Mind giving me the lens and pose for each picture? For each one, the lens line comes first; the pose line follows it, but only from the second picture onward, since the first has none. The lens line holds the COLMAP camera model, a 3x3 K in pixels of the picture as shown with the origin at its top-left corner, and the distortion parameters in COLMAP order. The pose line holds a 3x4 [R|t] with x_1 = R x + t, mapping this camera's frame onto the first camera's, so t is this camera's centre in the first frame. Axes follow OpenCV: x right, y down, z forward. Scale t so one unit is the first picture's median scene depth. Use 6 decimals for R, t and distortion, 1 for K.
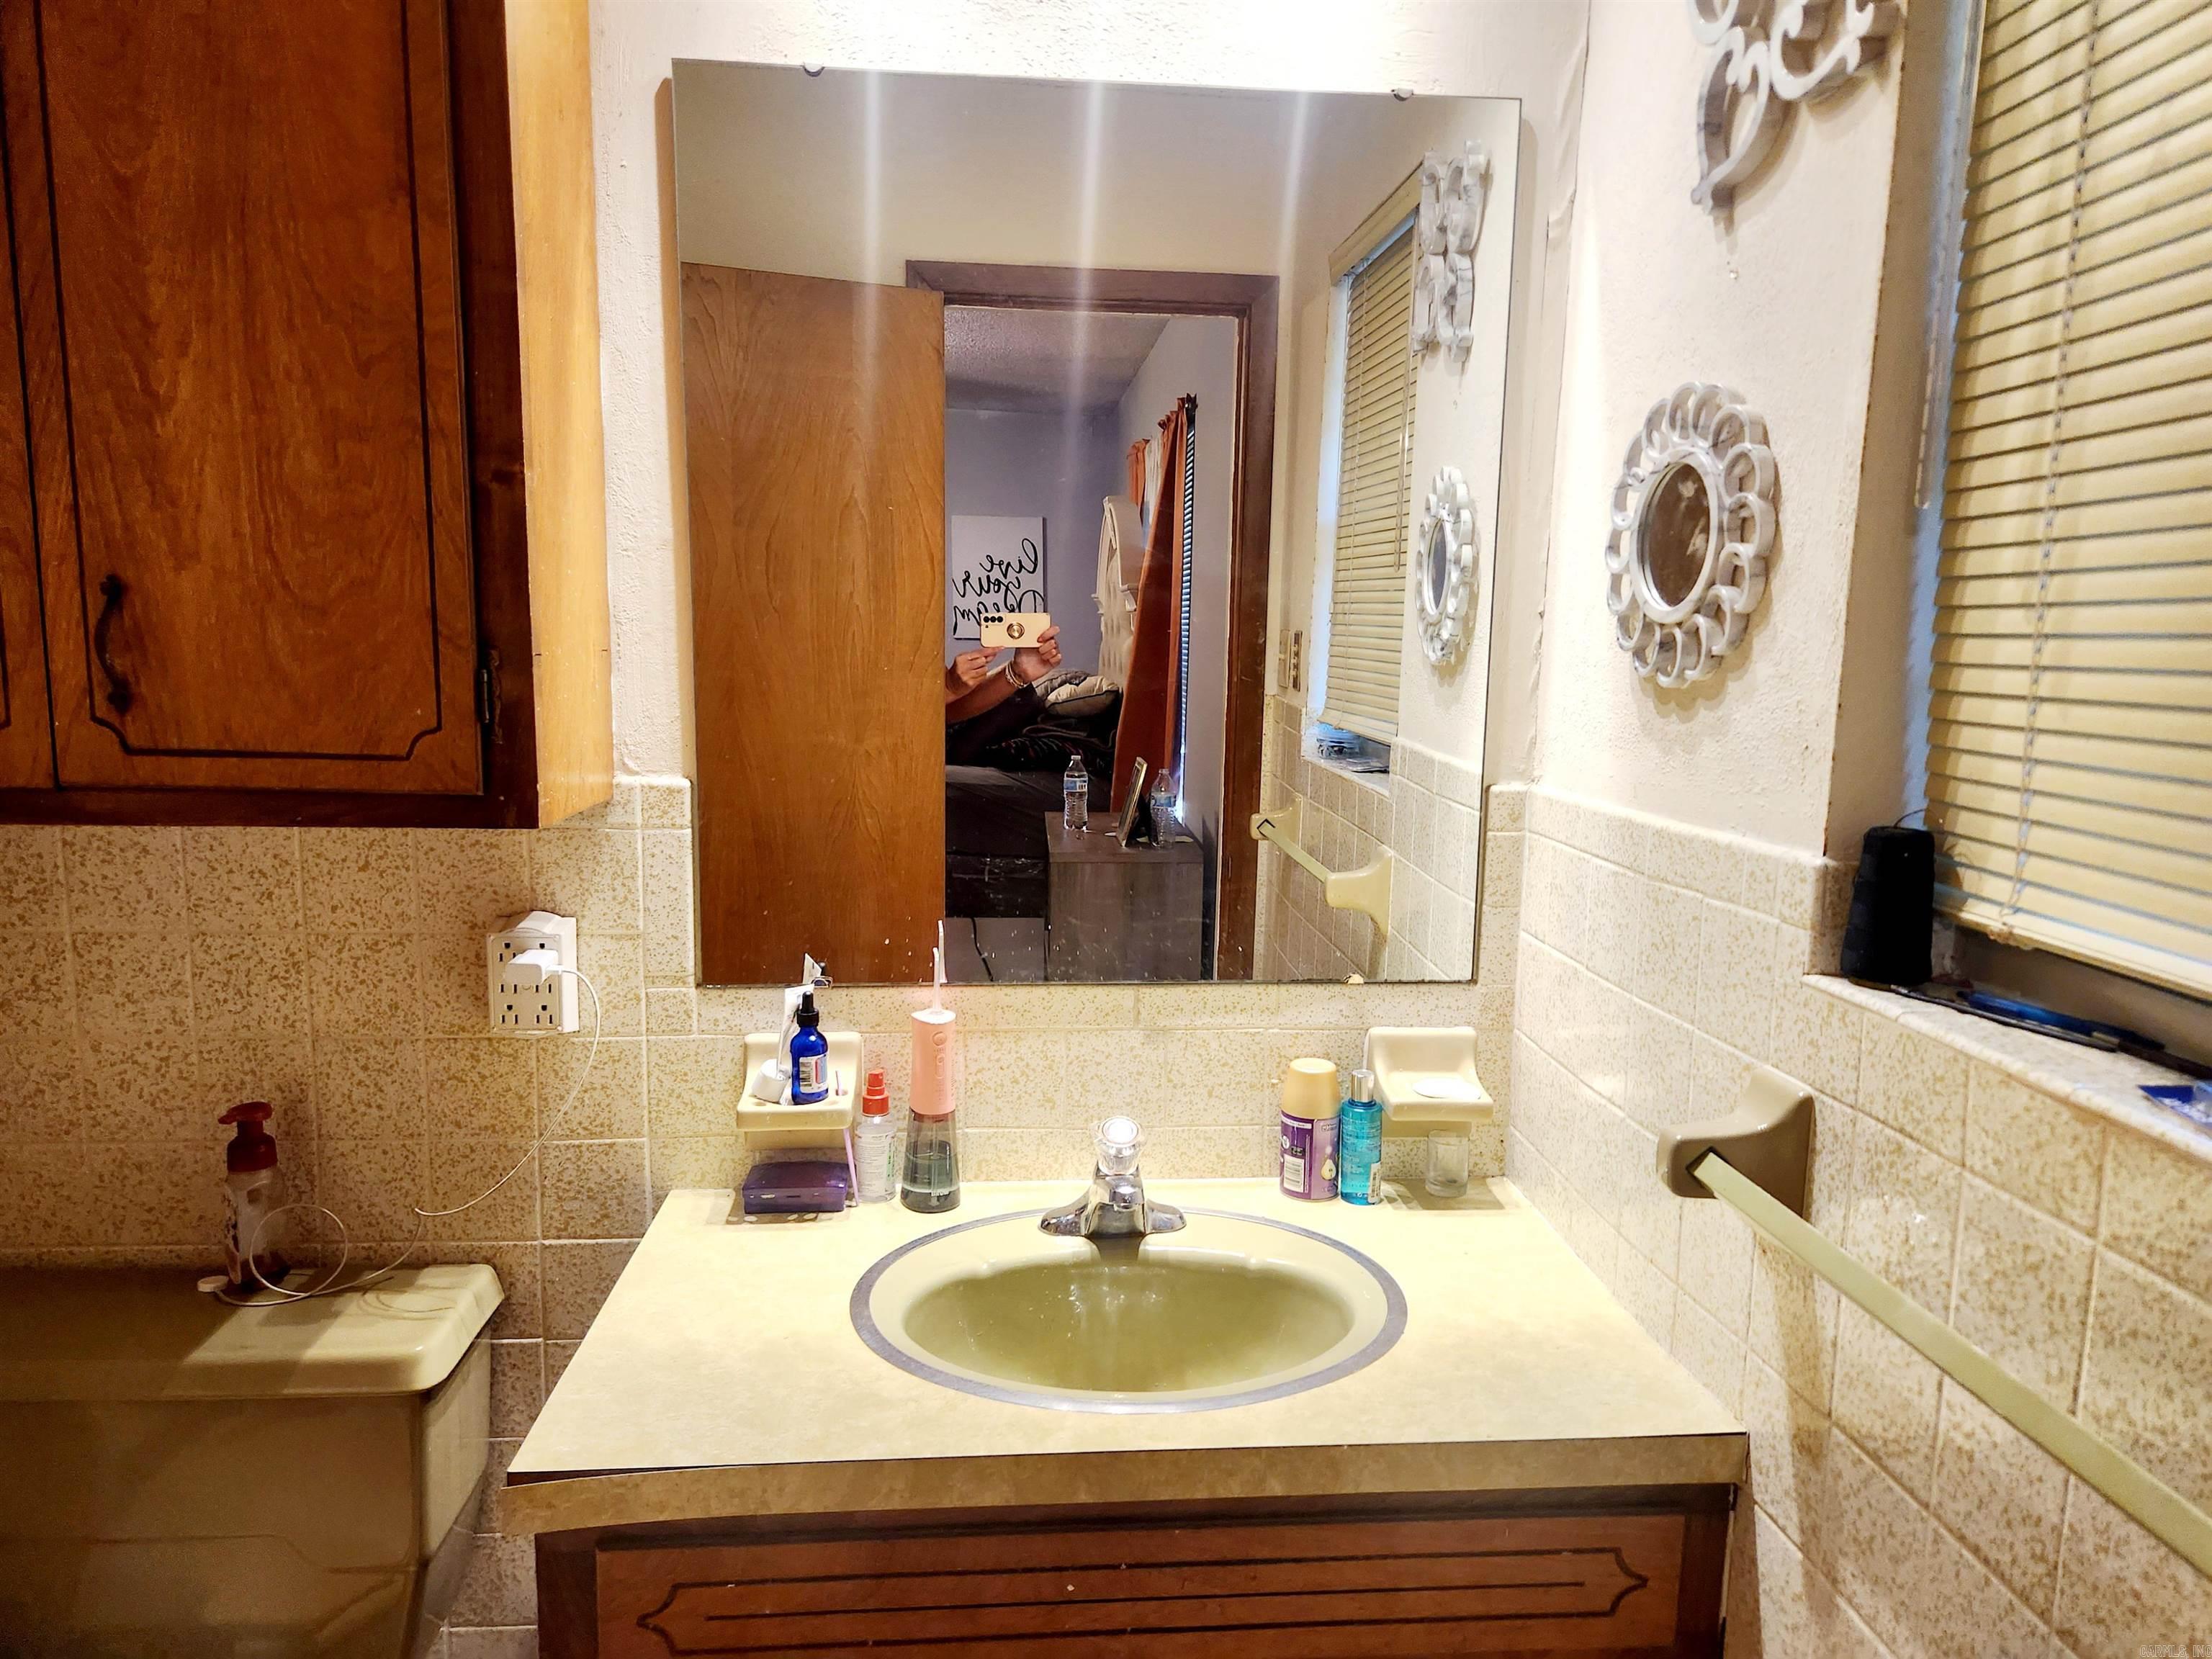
lens RADIAL K [[1465.7, 0, 1110.5], [0, 1465.7, 850.6], [0, 0, 1]] dist [0.035403, -0.033551]
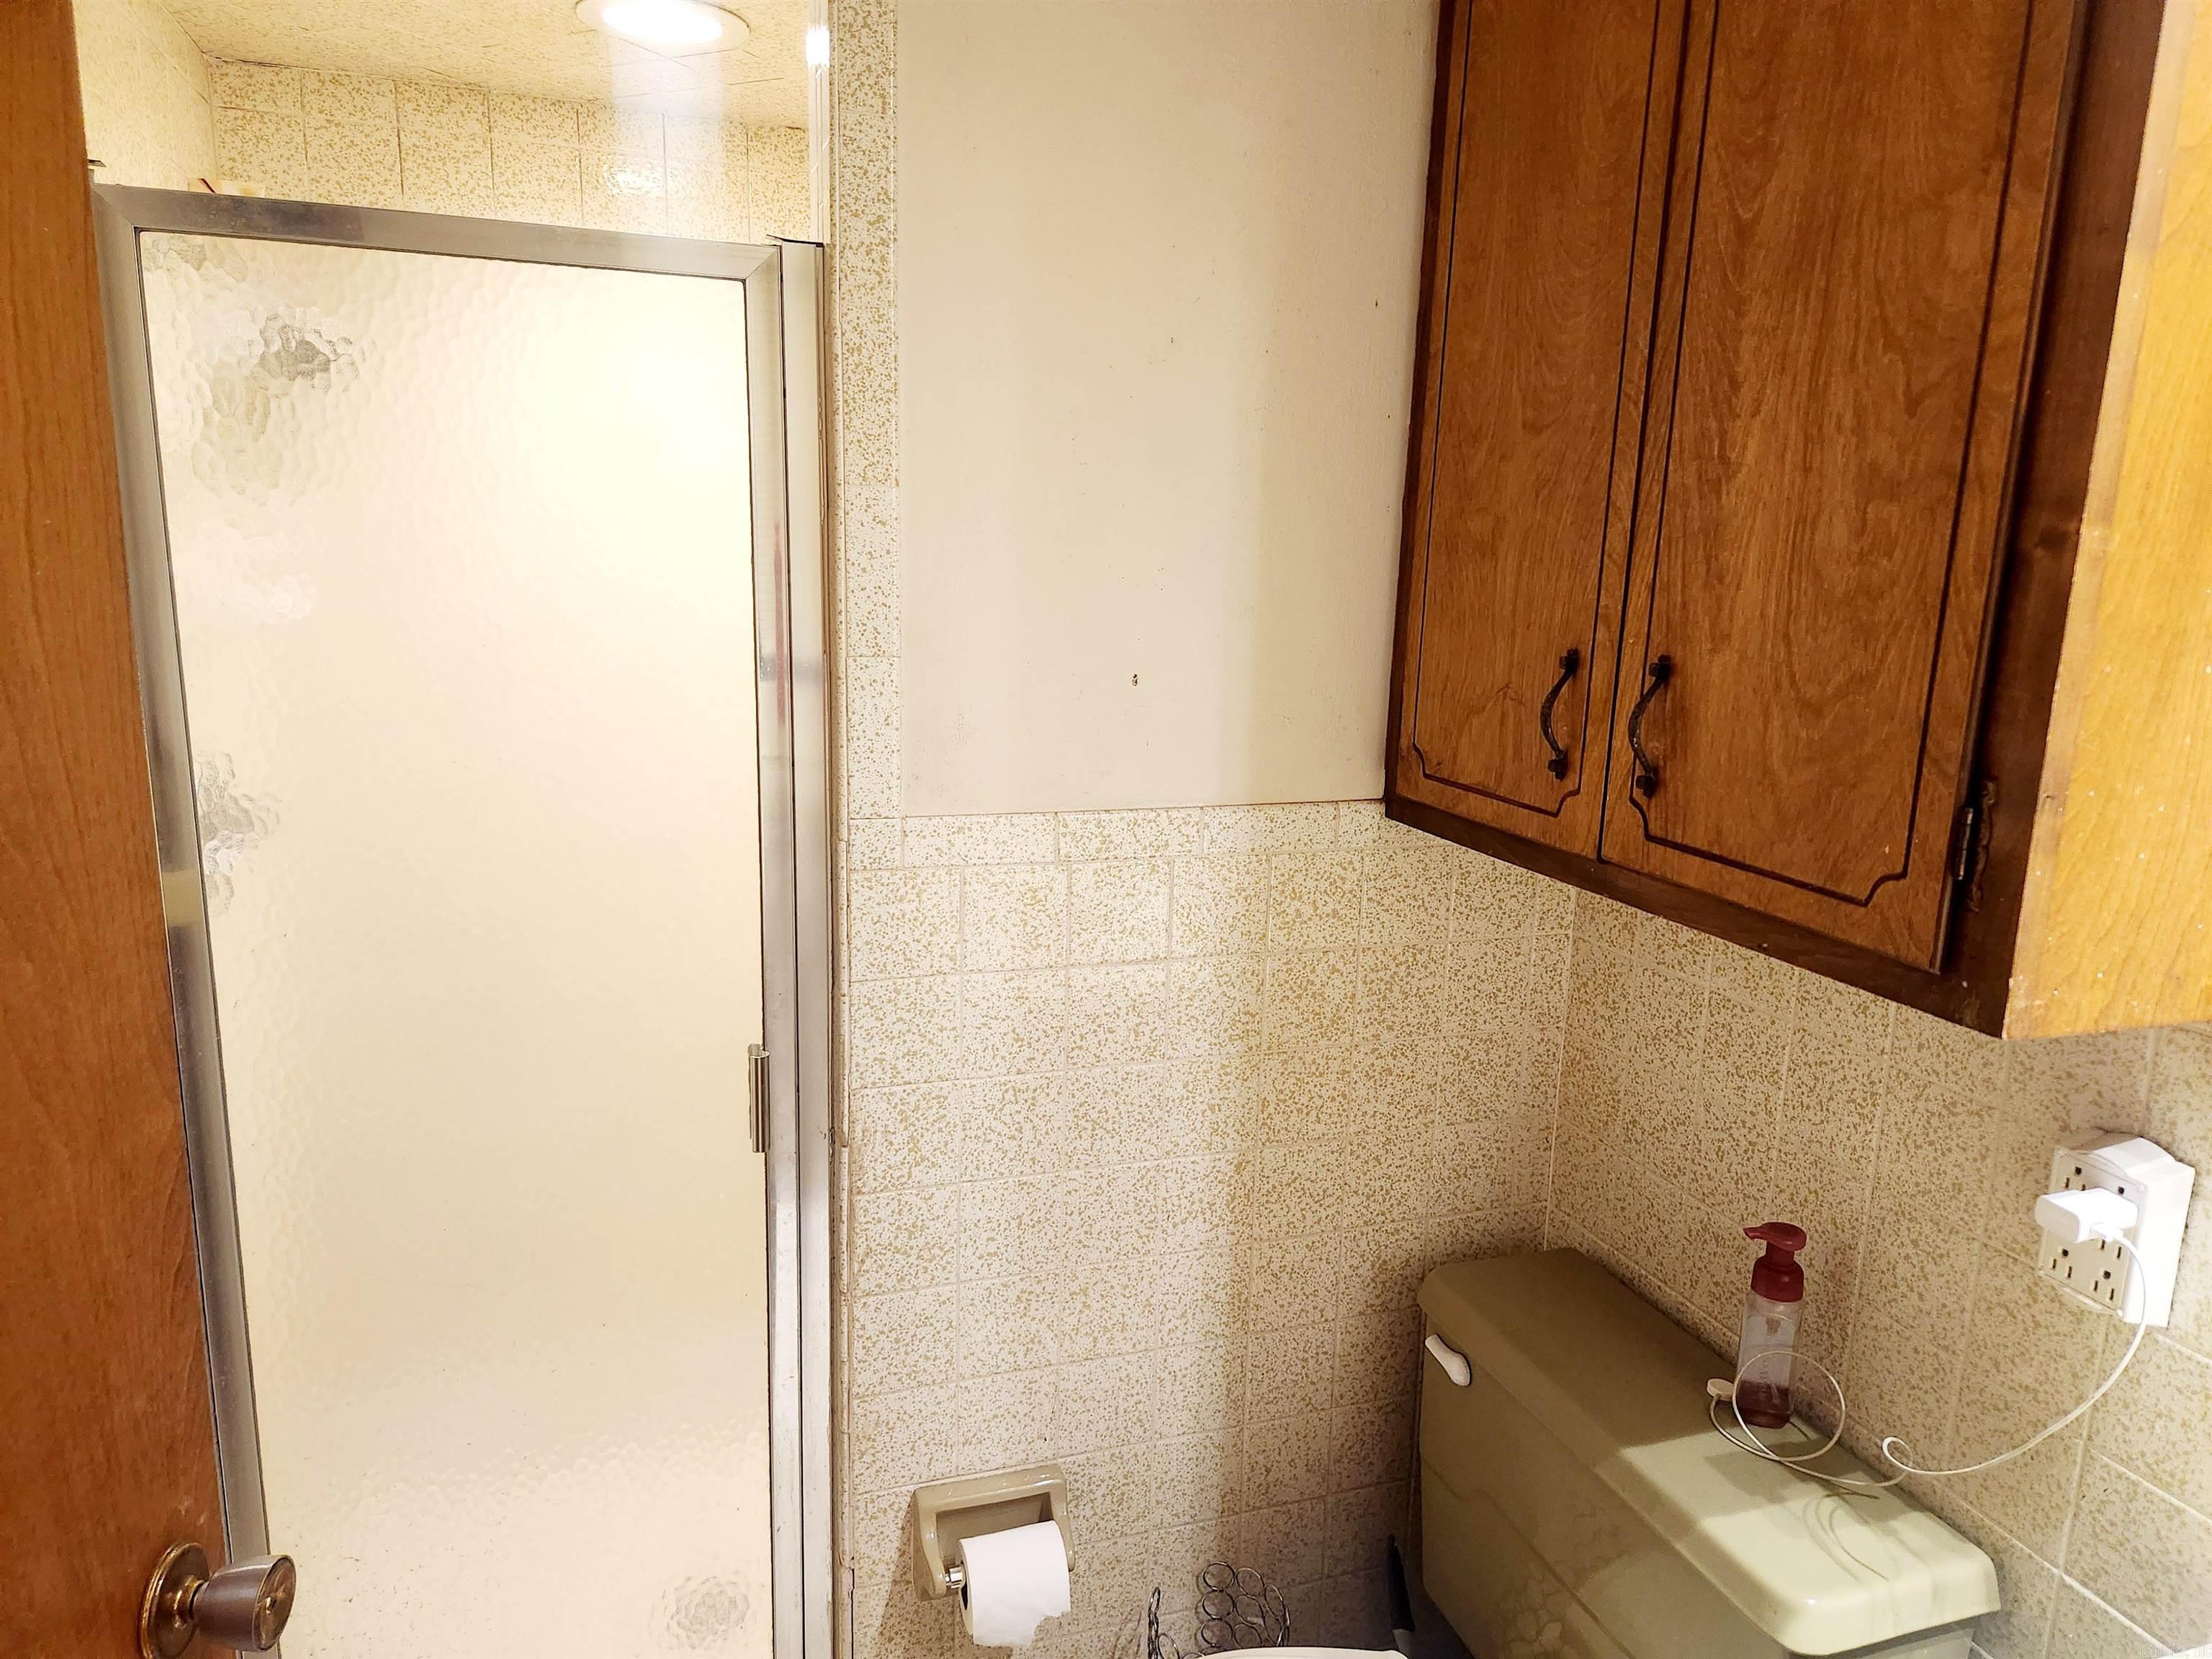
lens RADIAL K [[1465.7, 0, 1110.5], [0, 1465.7, 850.6], [0, 0, 1]] dist [0.035403, -0.033551]
pose [[0.236728, 0.178888, -0.954965, 0.167885], [-0.164546, 0.976087, 0.142055, -0.136085], [0.957541, 0.123507, 0.260503, 0.413781]]
